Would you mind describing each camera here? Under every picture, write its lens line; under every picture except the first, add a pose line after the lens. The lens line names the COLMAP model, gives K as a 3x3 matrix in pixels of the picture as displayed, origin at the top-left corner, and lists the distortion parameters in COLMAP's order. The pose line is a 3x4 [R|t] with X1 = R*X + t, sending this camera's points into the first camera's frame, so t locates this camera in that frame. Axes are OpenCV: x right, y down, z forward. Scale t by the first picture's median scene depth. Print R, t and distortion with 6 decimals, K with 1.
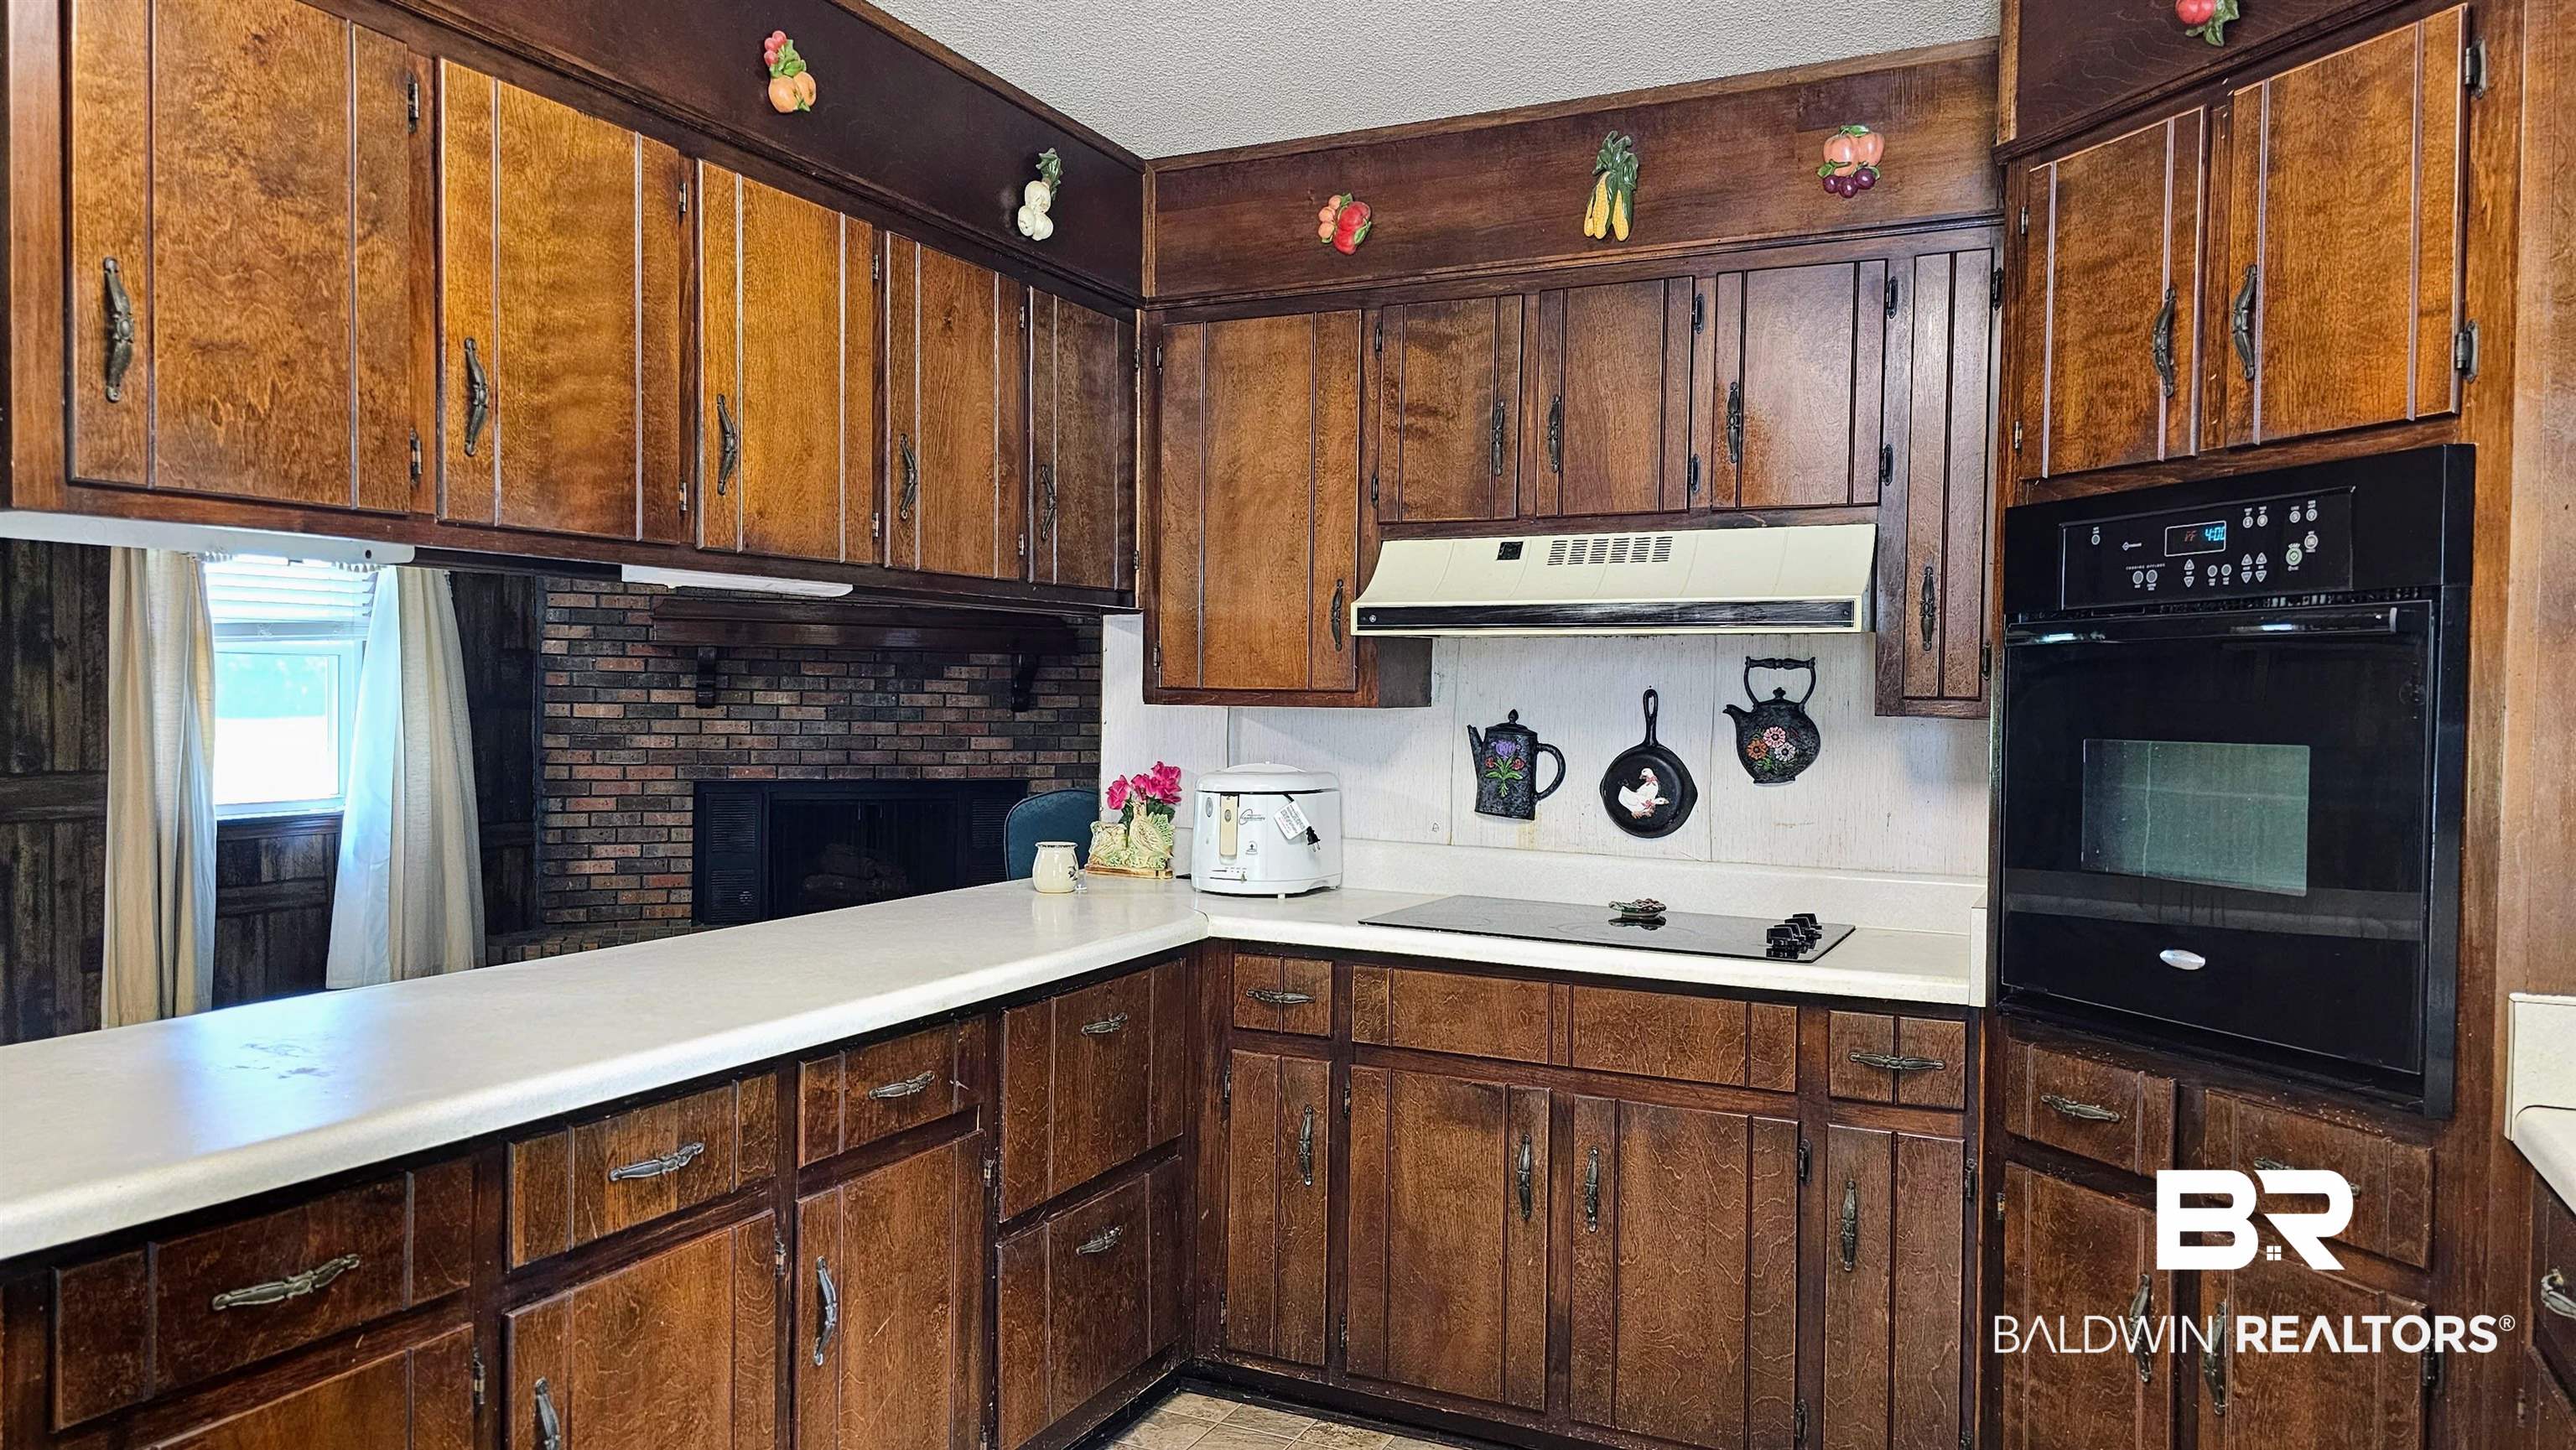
lens RADIAL K [[1735.5, 0, 1291.0], [0, 1735.5, 713.1], [0, 0, 1]] dist [0.110327, -0.138361]
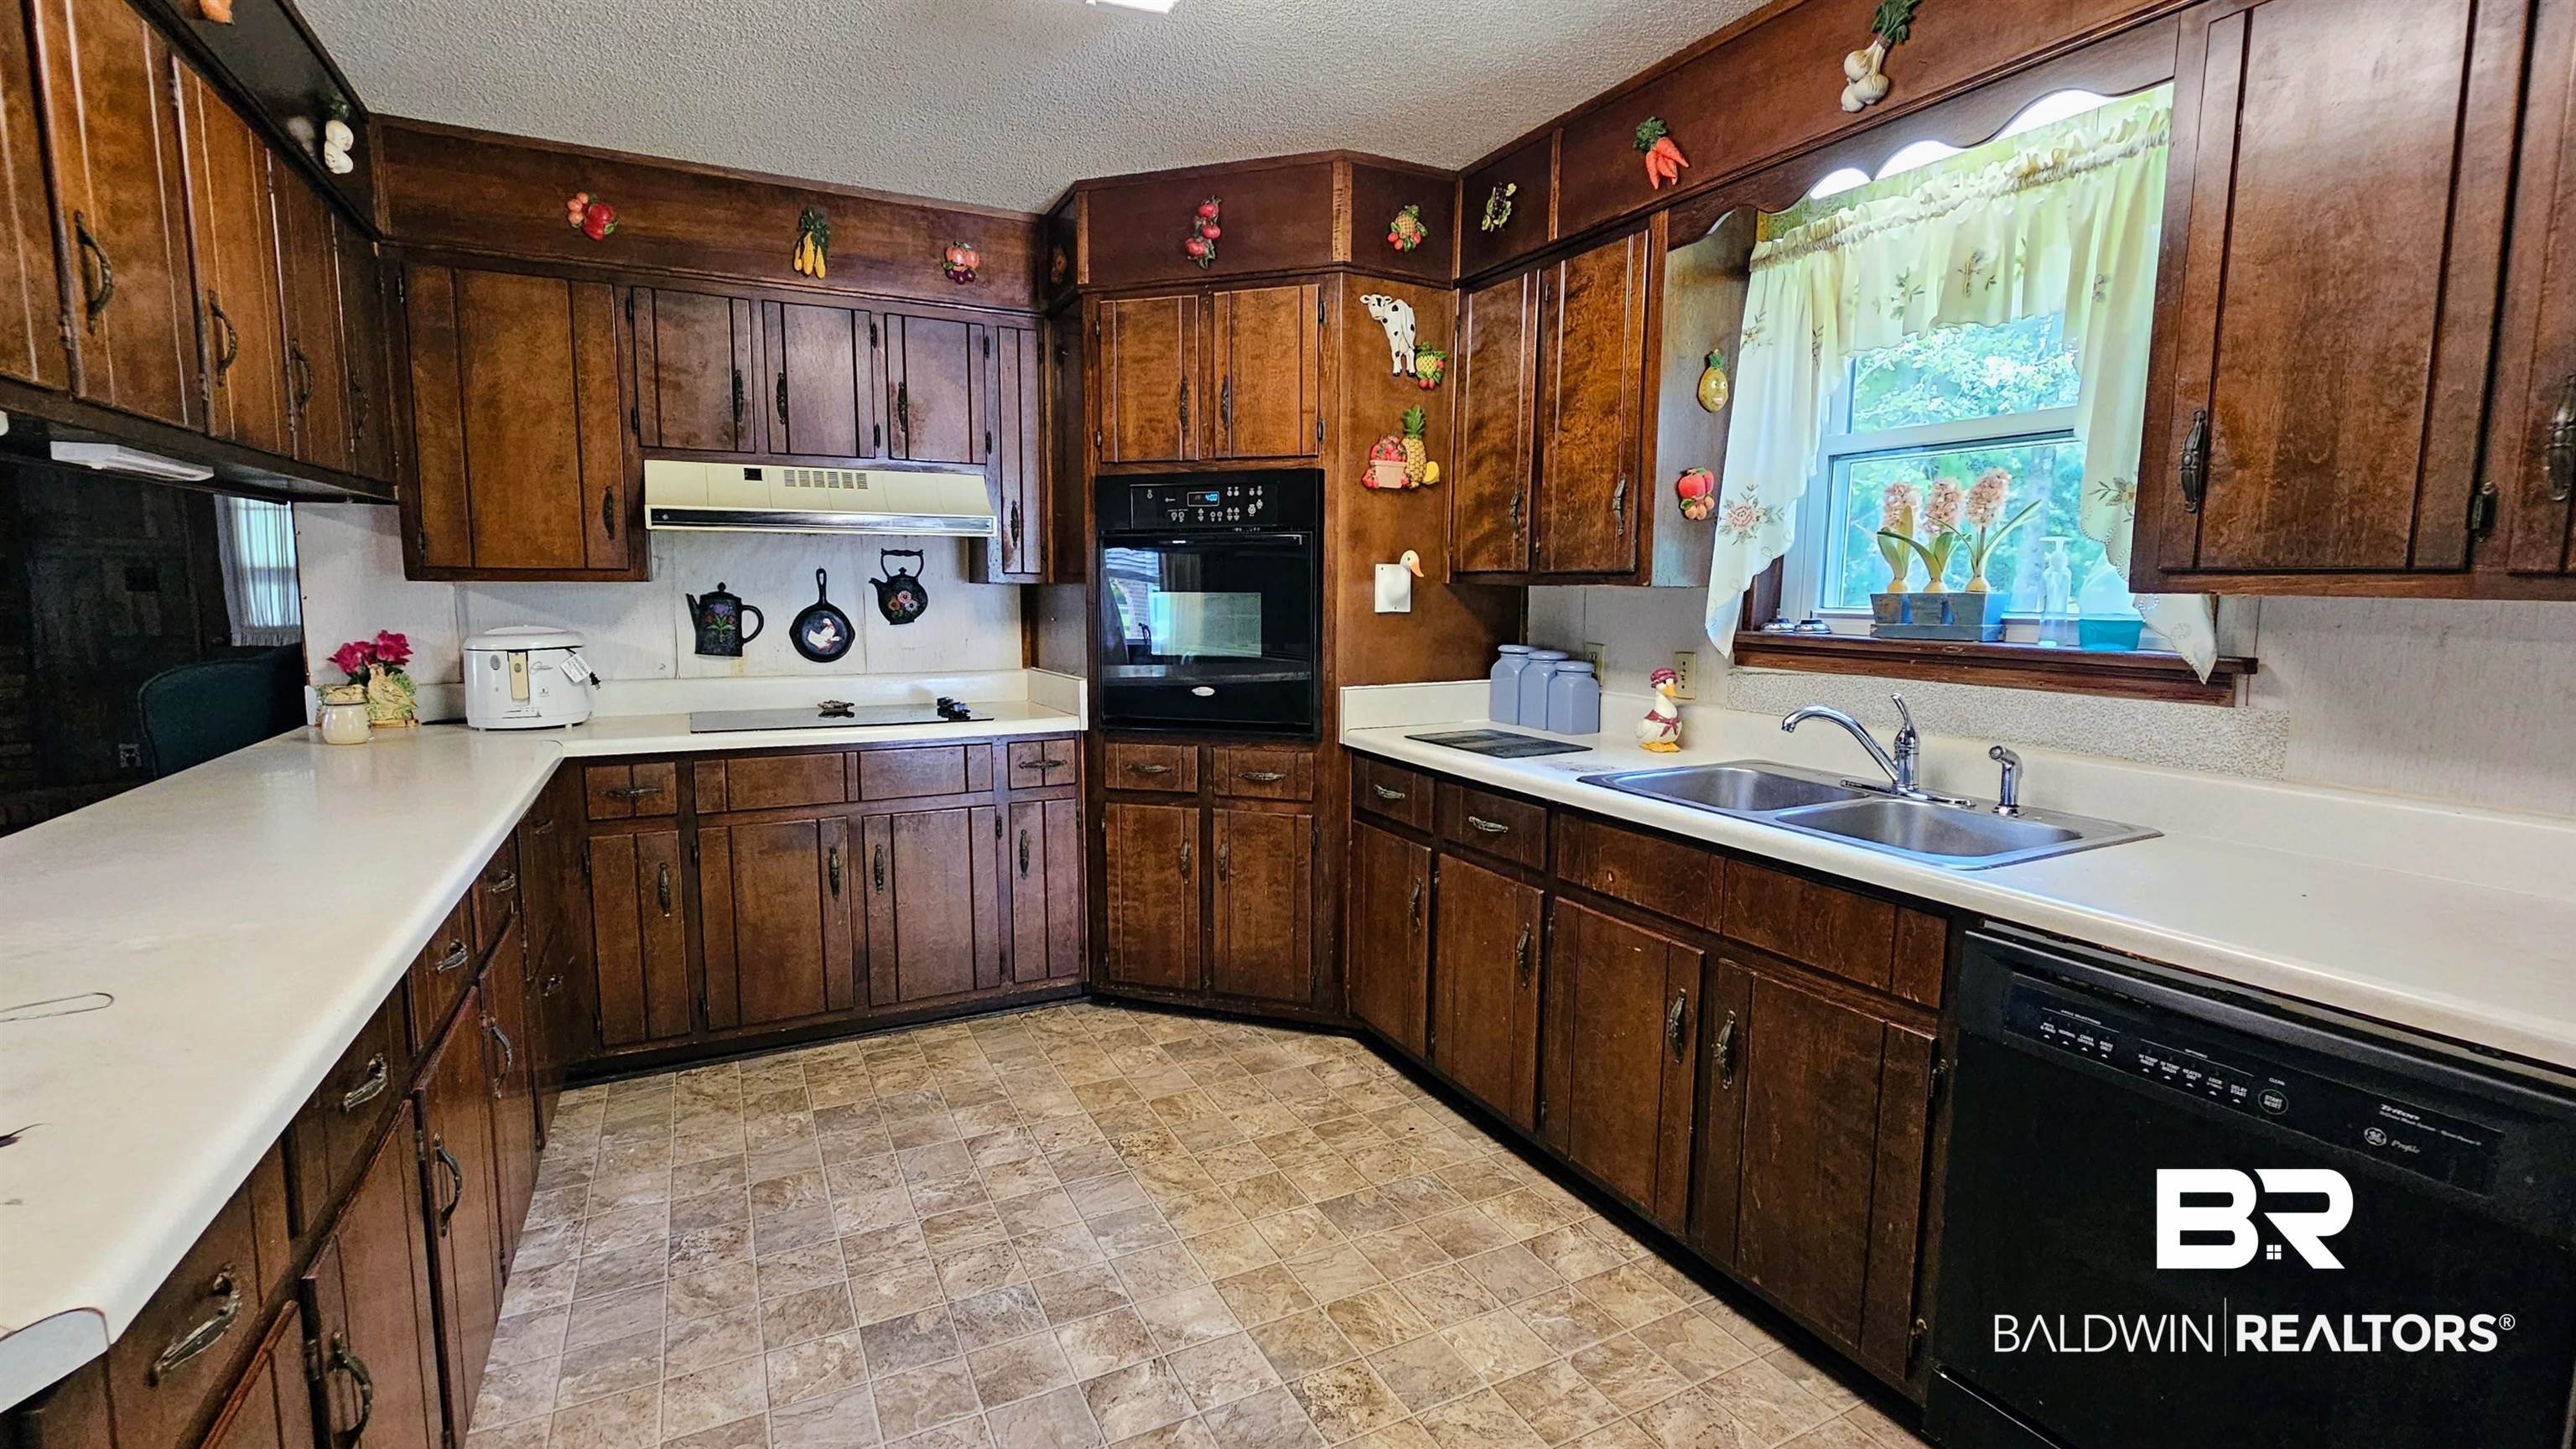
lens RADIAL K [[1143.0, 0, 1299.0], [0, 1143.0, 693.5], [0, 0, 1]] dist [-0.002649, -0.000109]
pose [[0.596518, -0.086809, 0.797891, -0.386536], [0.011666, 0.994966, 0.099529, 0.001009], [-0.802515, -0.050063, 0.594528, 0.036848]]
